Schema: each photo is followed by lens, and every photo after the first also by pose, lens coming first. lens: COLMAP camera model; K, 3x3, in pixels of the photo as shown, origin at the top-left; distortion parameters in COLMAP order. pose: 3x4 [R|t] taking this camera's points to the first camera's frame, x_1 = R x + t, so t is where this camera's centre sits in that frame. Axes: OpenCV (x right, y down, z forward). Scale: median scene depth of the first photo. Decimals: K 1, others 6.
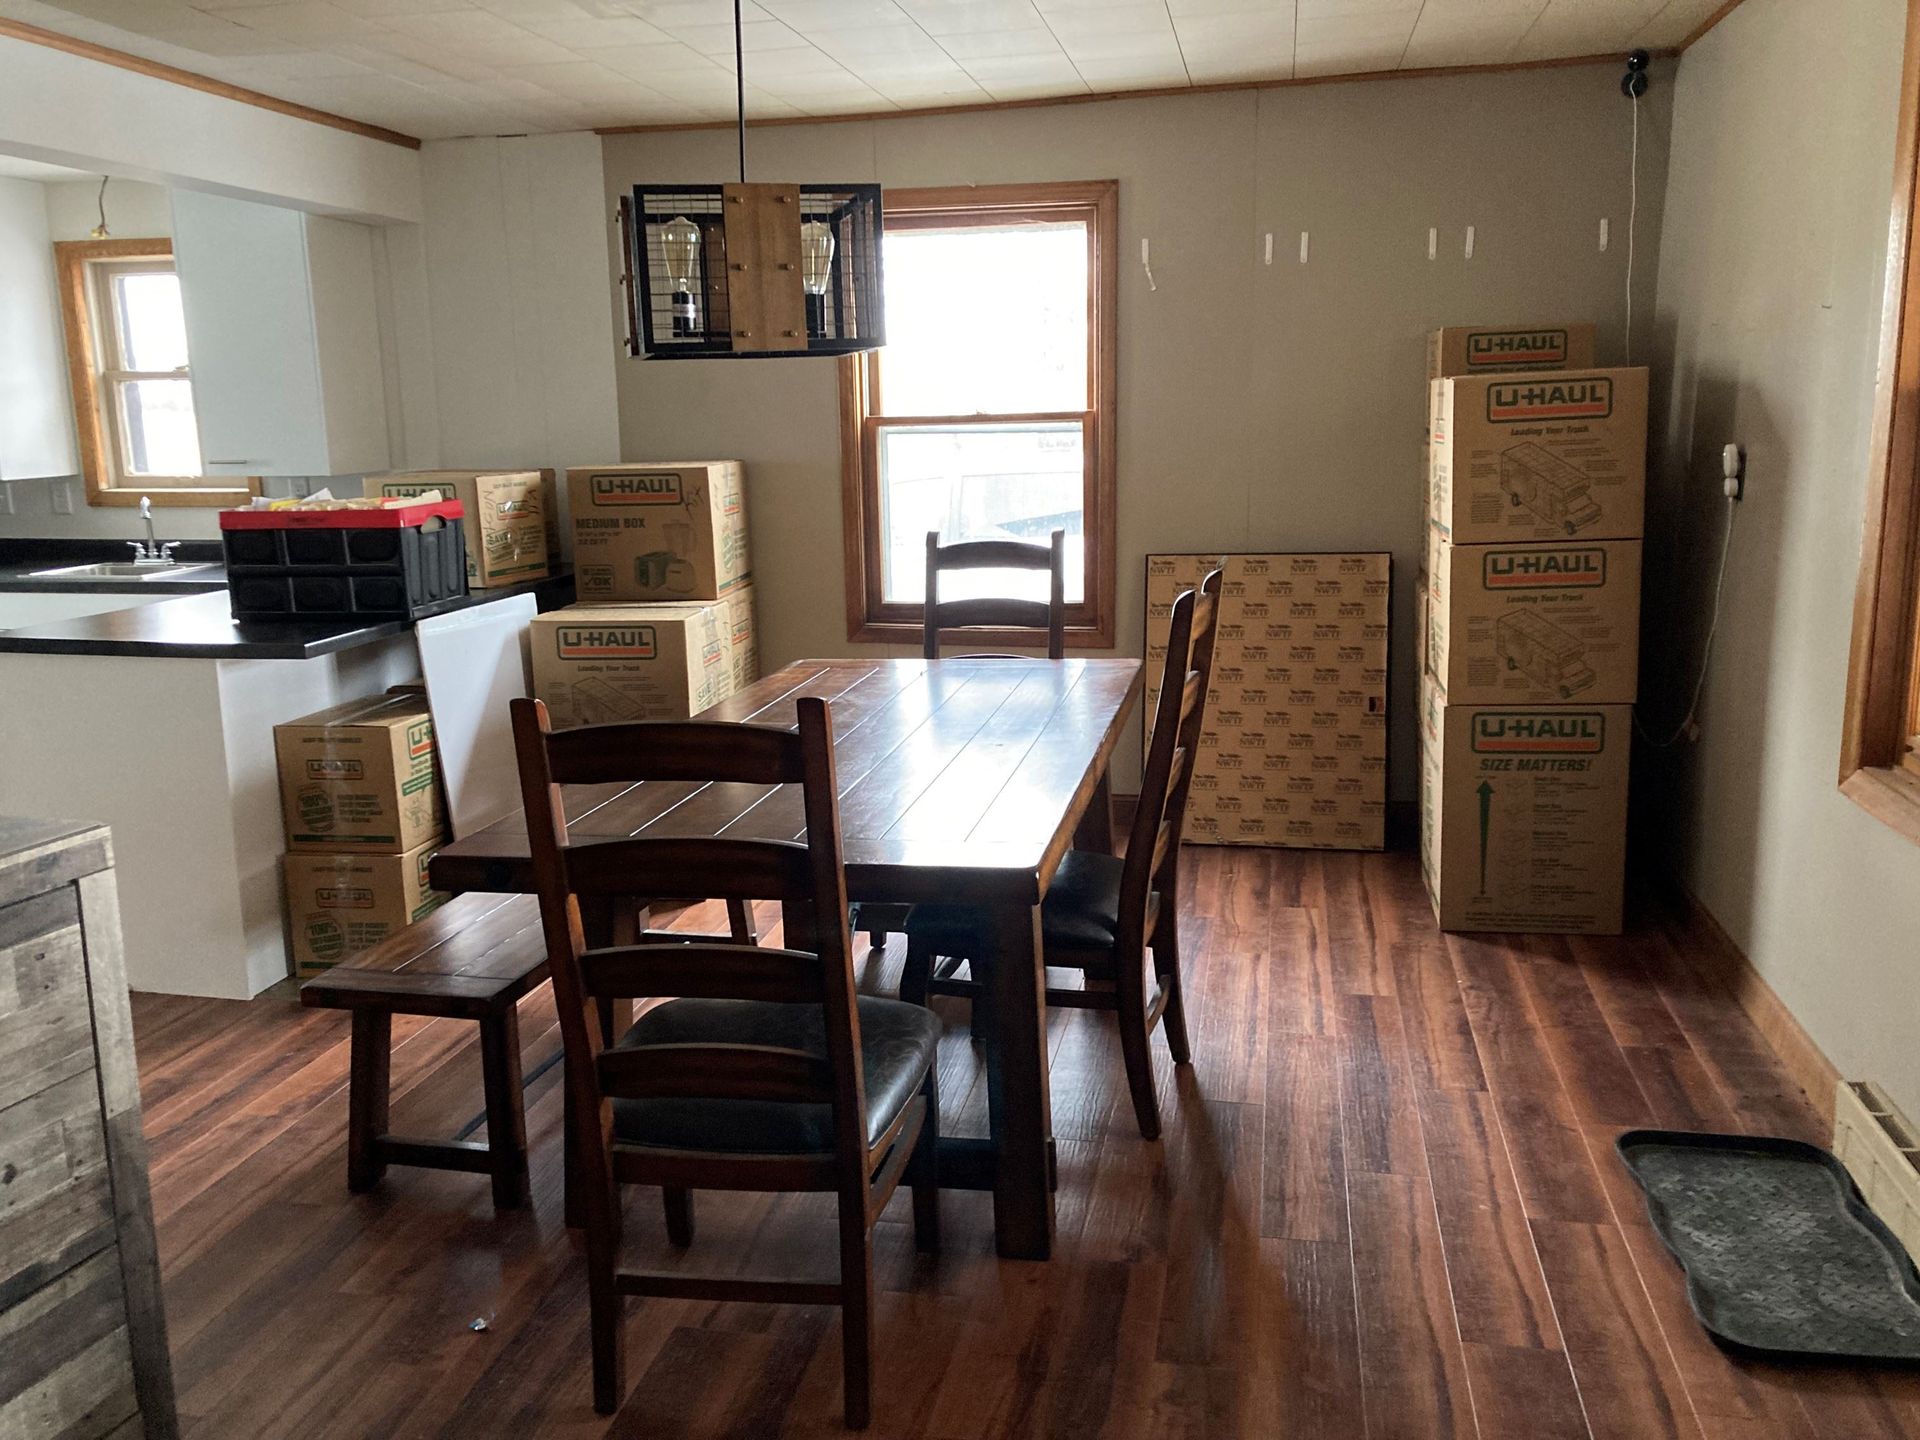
lens RADIAL K [[1623.5, 0, 954.4], [0, 1623.5, 708.4], [0, 0, 1]] dist [0.059544, -0.057736]
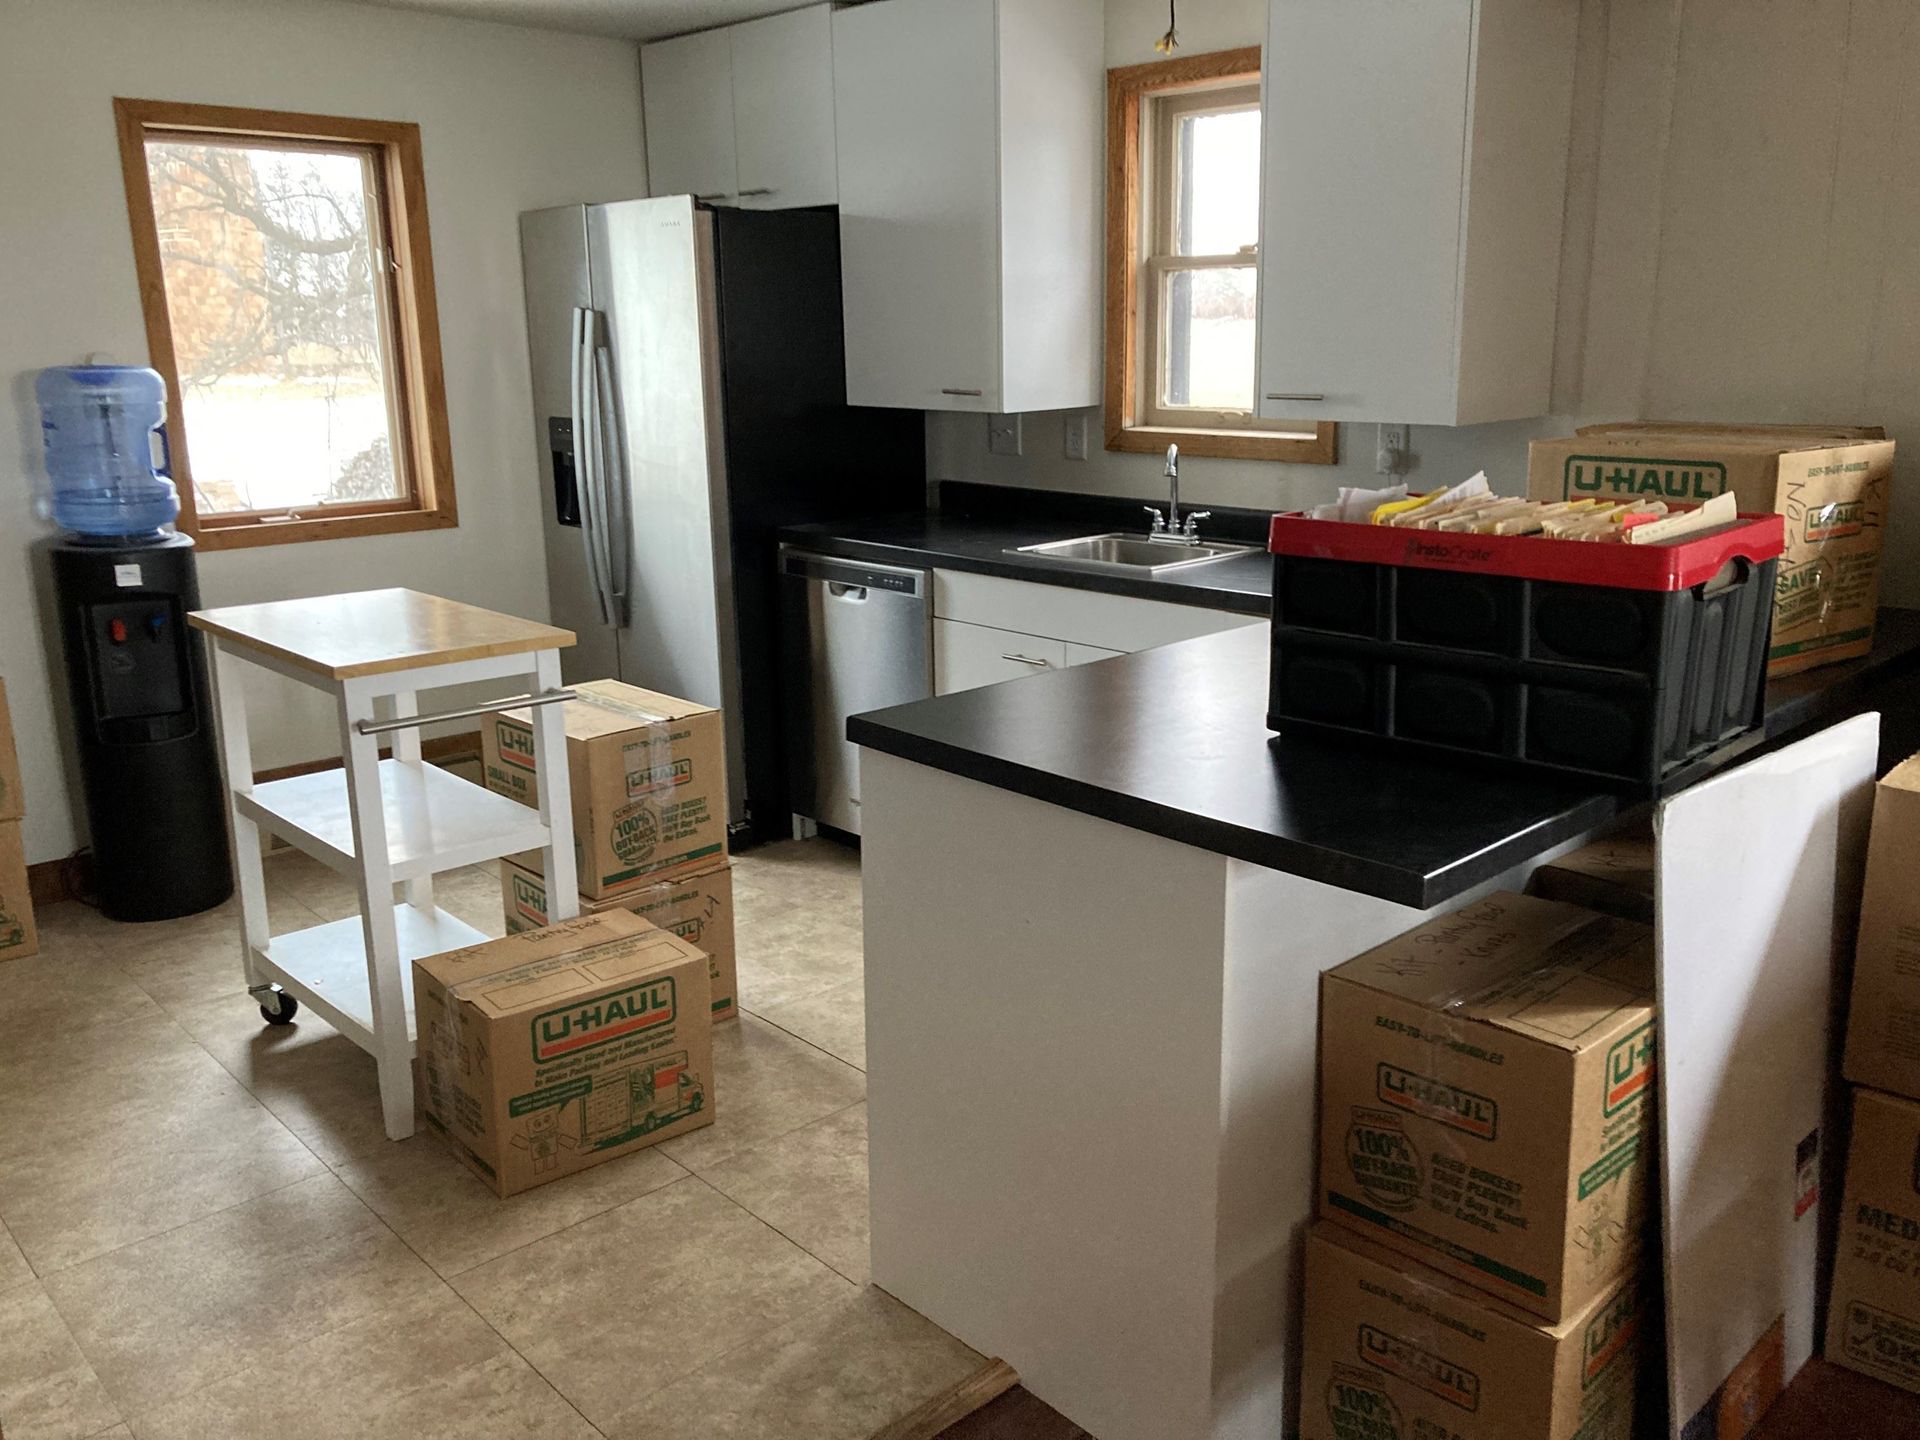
lens RADIAL K [[1623.5, 0, 964.6], [0, 1623.5, 716.8], [0, 0, 1]] dist [0.059544, -0.057736]
pose [[0.825080, 0.144698, -0.546173, -0.212519], [-0.112005, 0.989355, 0.092910, -0.082087], [0.553802, -0.015484, 0.832504, 0.459905]]
